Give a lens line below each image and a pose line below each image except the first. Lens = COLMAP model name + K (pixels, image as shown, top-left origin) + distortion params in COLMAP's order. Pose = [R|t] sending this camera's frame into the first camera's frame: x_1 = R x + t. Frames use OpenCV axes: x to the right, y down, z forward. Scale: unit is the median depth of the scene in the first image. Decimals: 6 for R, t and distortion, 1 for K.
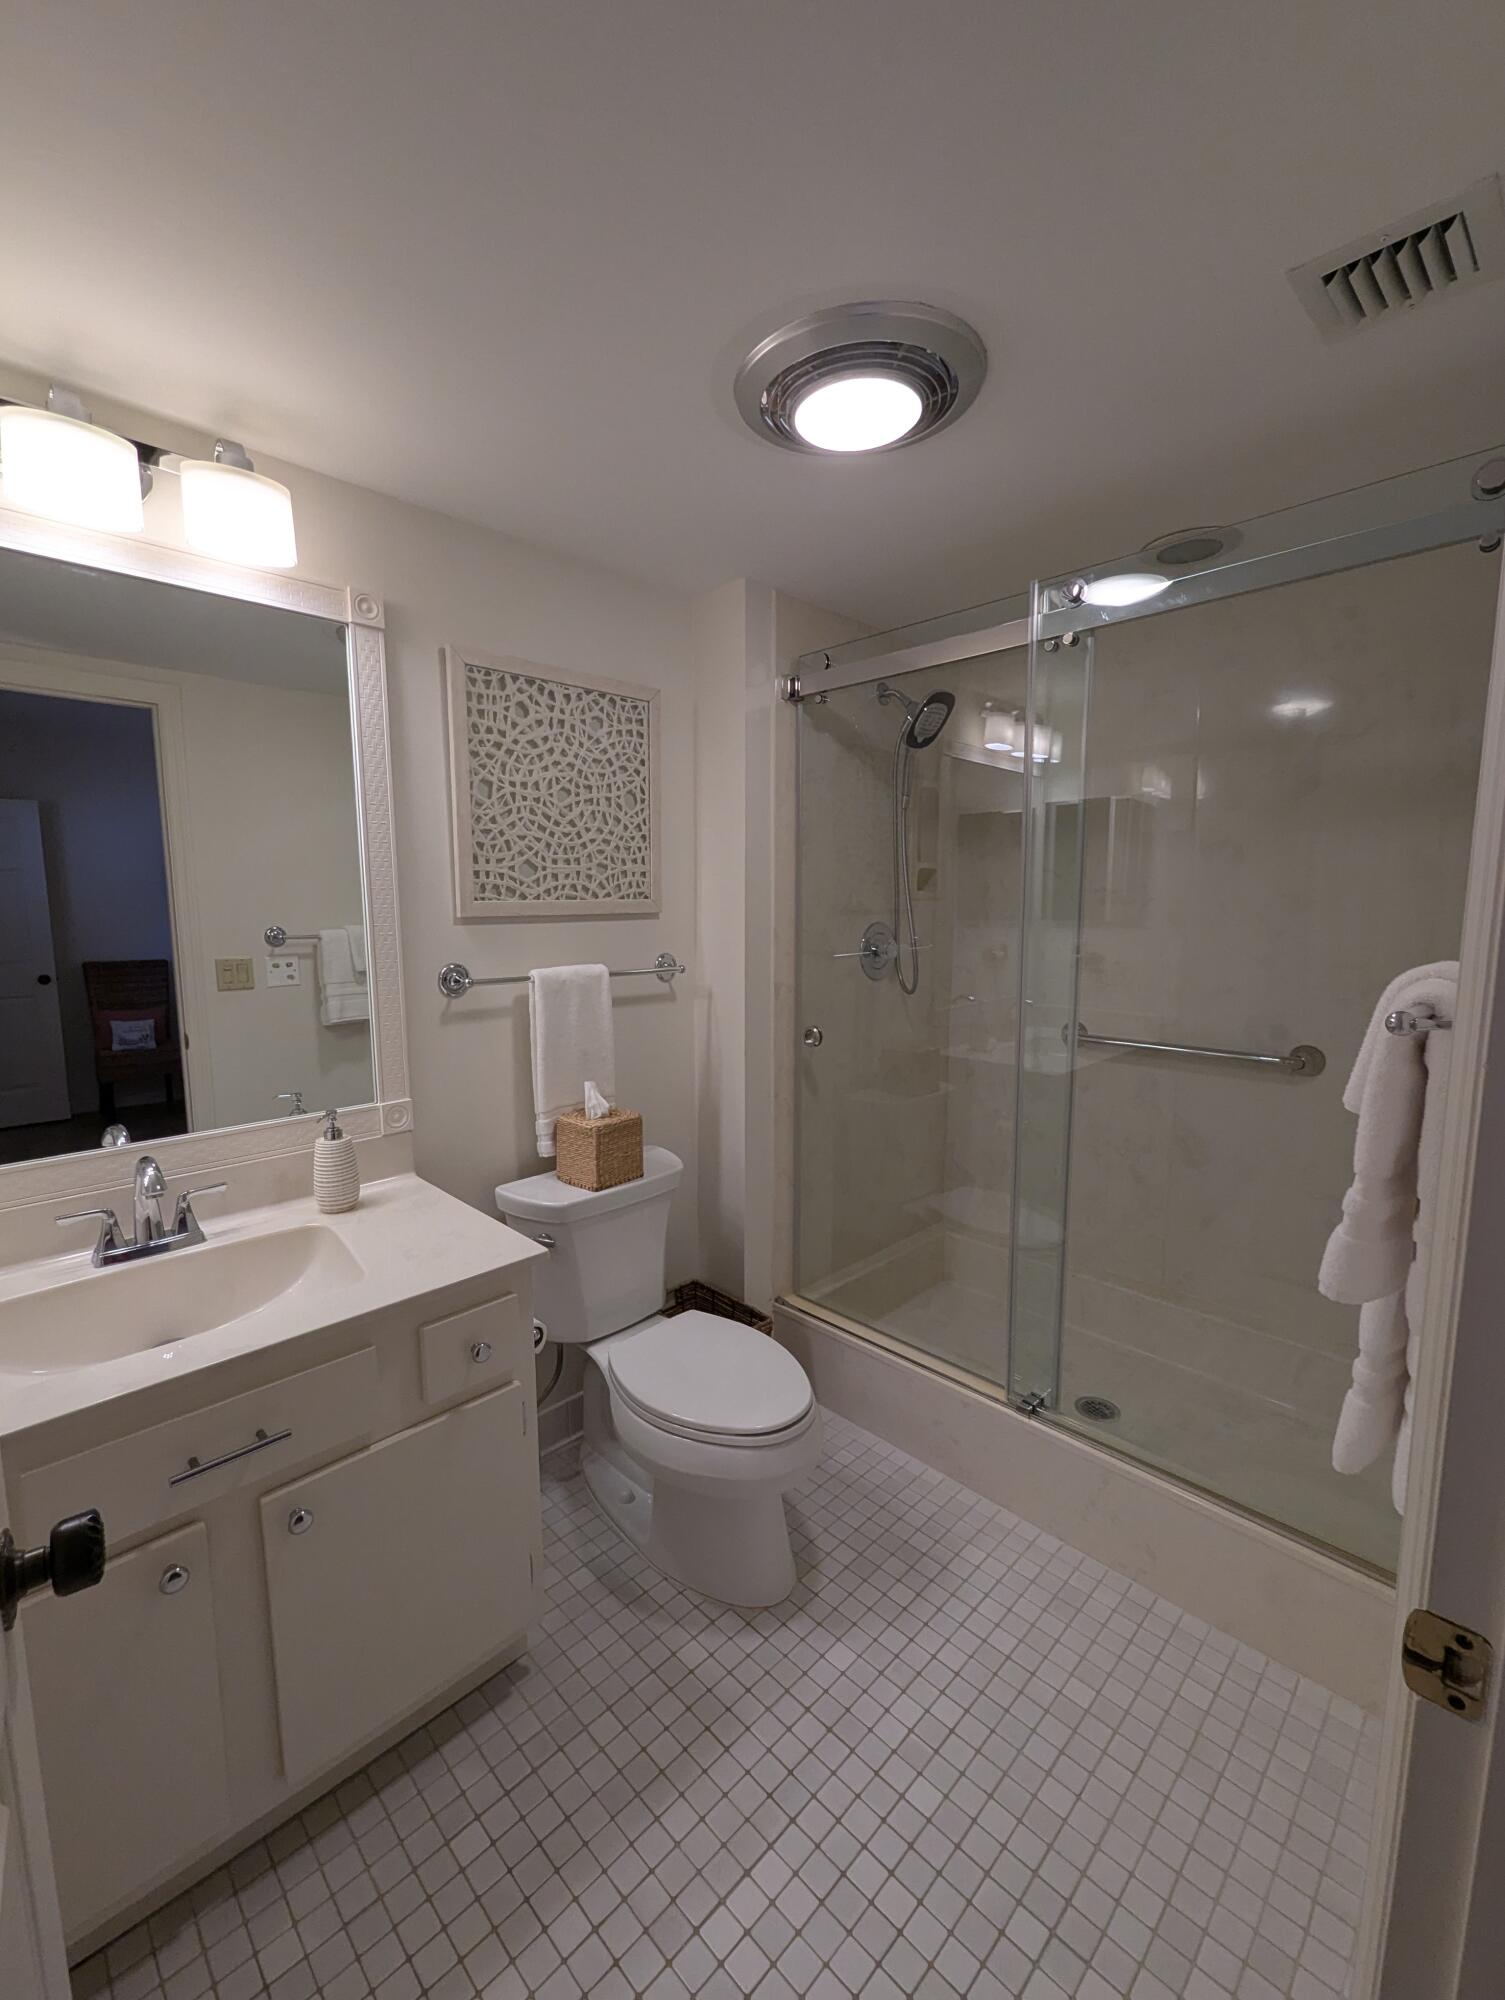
lens RADIAL K [[825.8, 0, 750.2], [0, 825.8, 1001.8], [0, 0, 1]] dist [-0.001689, -0.000171]
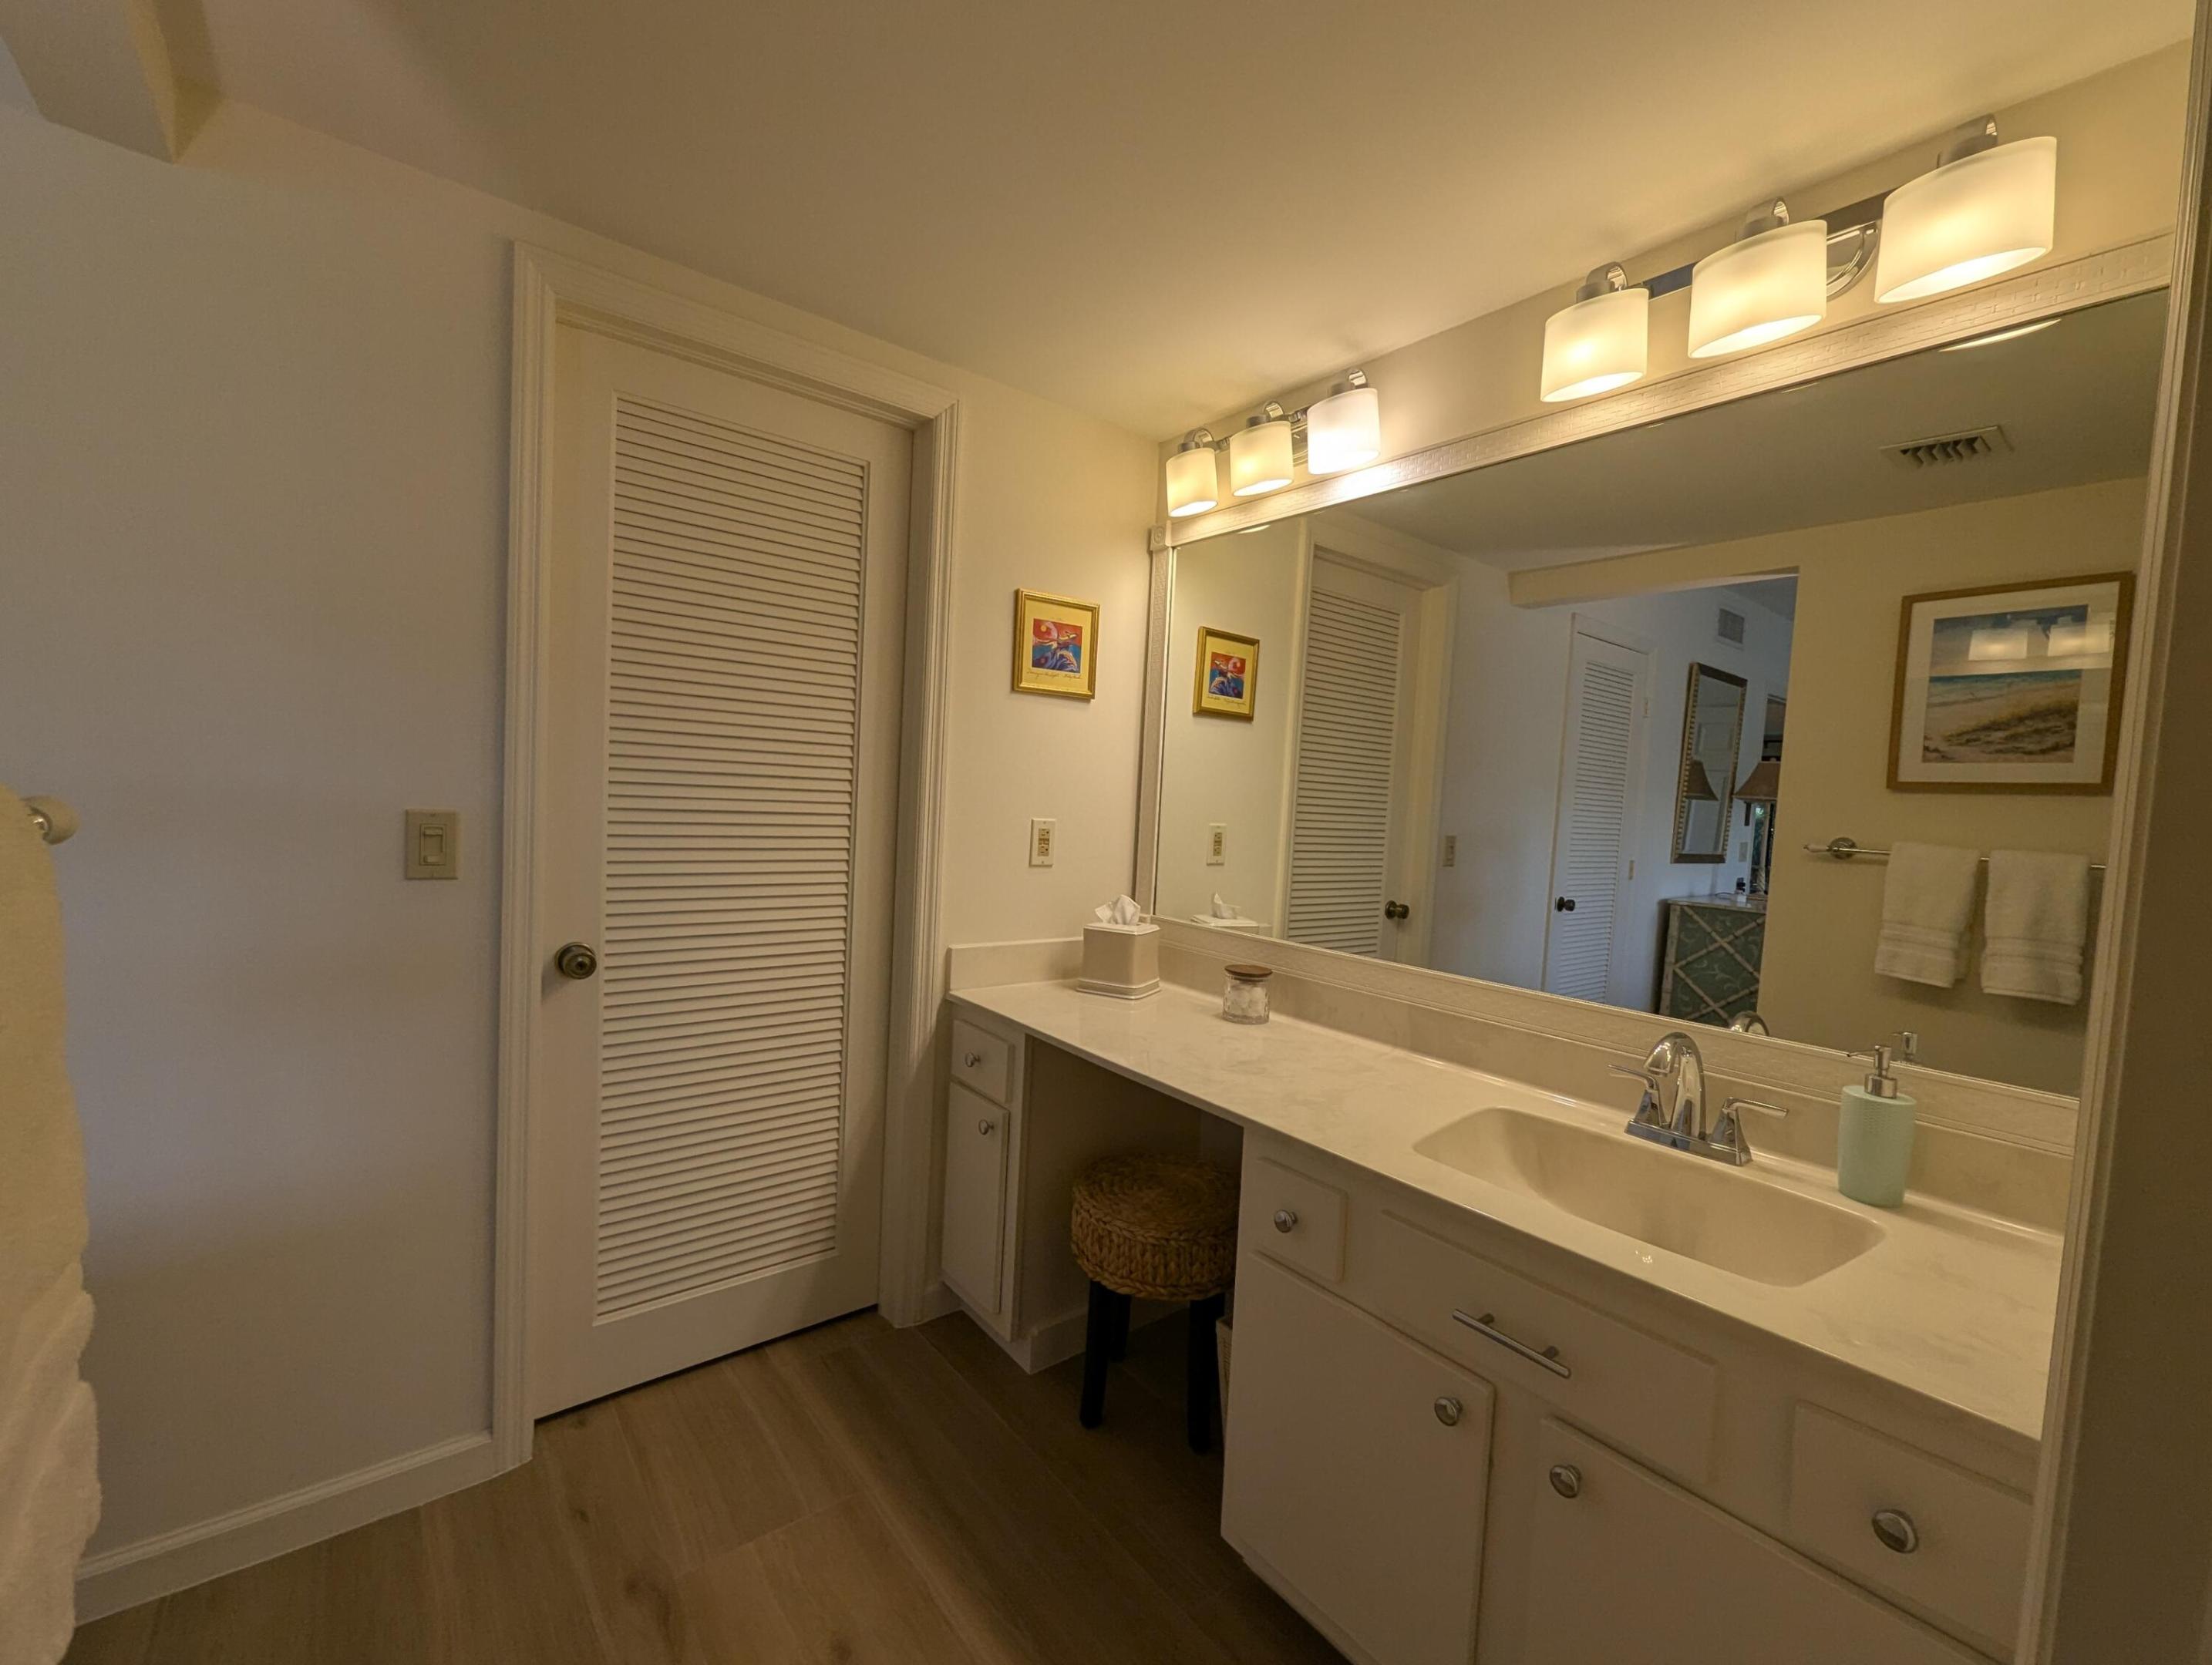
lens RADIAL K [[913.3, 0, 1097.7], [0, 913.3, 840.7], [0, 0, 1]] dist [-0.001689, -0.000171]
pose [[-0.111495, 0.058461, -0.992044, 0.247495], [-0.148808, 0.986031, 0.074831, 0.000887], [0.982560, 0.155968, -0.101238, 0.368138]]
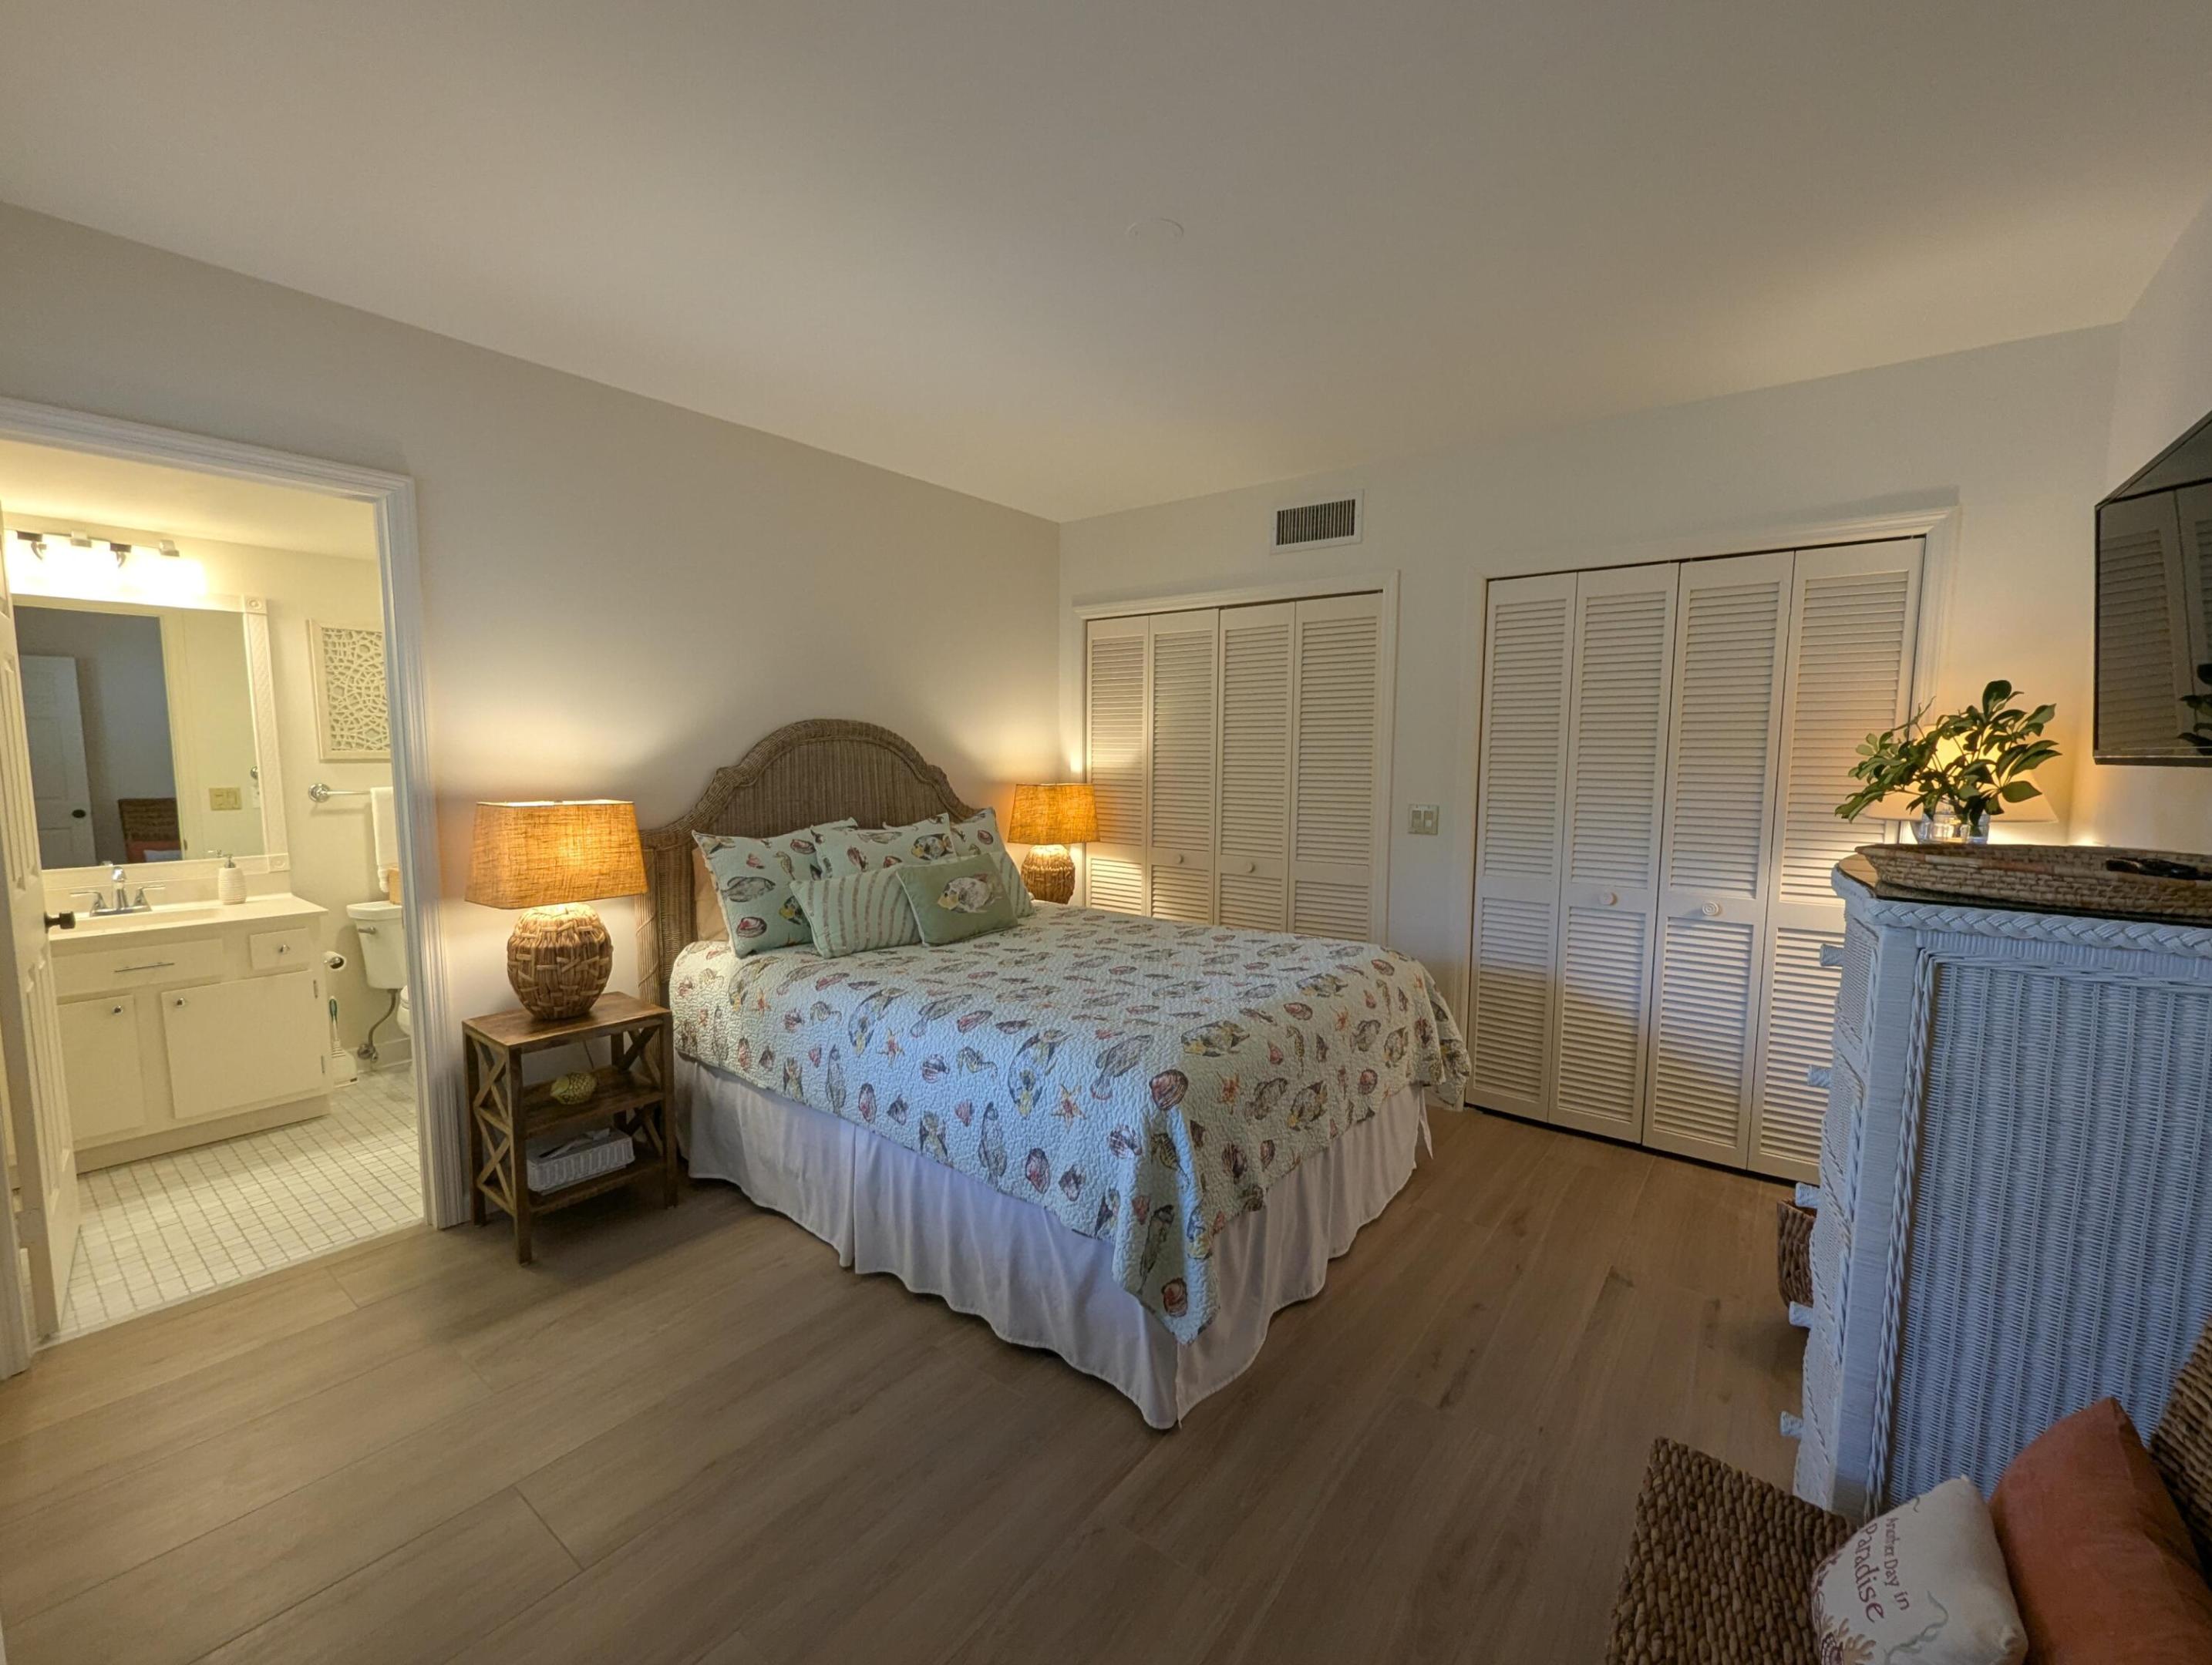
lens RADIAL K [[913.3, 0, 1117.4], [0, 913.3, 838.9], [0, 0, 1]] dist [-0.001689, -0.000171]
pose [[0.990598, -0.006621, 0.136643, 1.288591], [0.009490, 0.999748, -0.020355, 0.154295], [-0.136474, 0.021461, 0.990411, -1.448290]]
